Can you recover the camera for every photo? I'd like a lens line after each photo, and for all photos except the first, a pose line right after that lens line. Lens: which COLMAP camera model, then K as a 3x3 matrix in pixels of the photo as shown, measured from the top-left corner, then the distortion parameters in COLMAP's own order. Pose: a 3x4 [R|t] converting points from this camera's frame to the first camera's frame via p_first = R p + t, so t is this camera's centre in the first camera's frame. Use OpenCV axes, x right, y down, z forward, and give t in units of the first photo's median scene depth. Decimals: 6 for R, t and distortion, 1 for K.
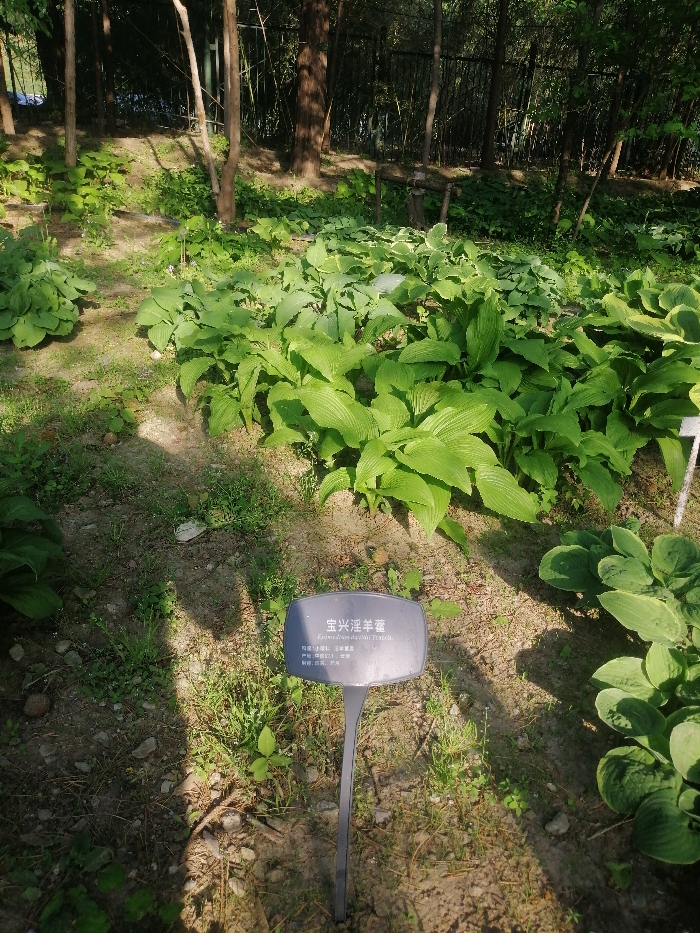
lens RADIAL K [[716.5, 0, 350.0], [0, 716.5, 466.5], [0, 0, 1]] dist [-0.013478, -0.011854]
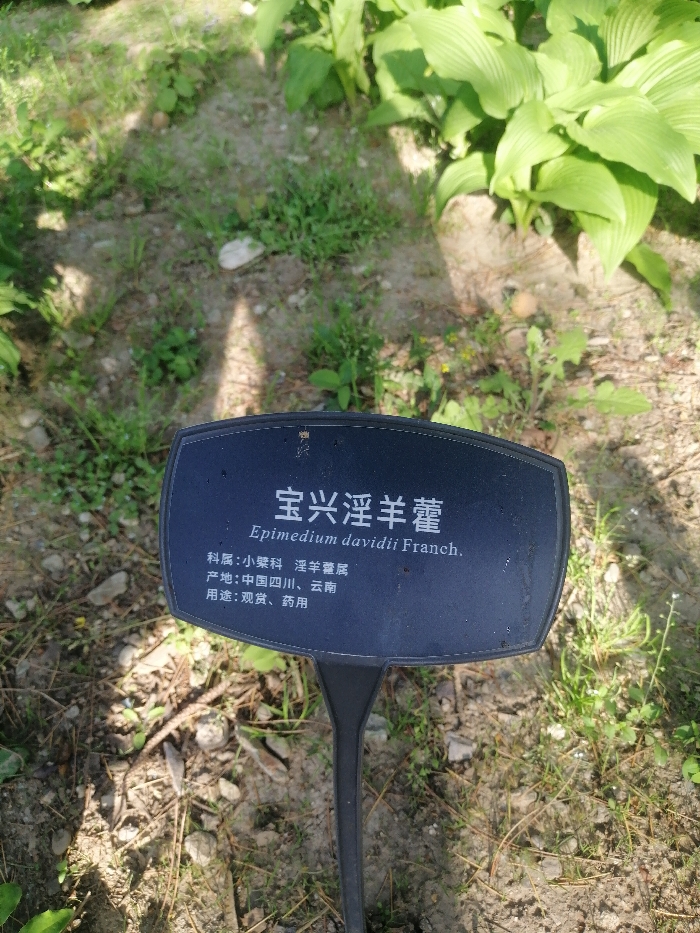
lens RADIAL K [[716.5, 0, 350.0], [0, 716.5, 466.5], [0, 0, 1]] dist [-0.013478, -0.011854]
pose [[0.973629, 0.089985, -0.209640, 0.058570], [-0.009994, 0.934866, 0.354859, 0.057165], [0.227917, -0.343406, 0.911113, 0.516607]]
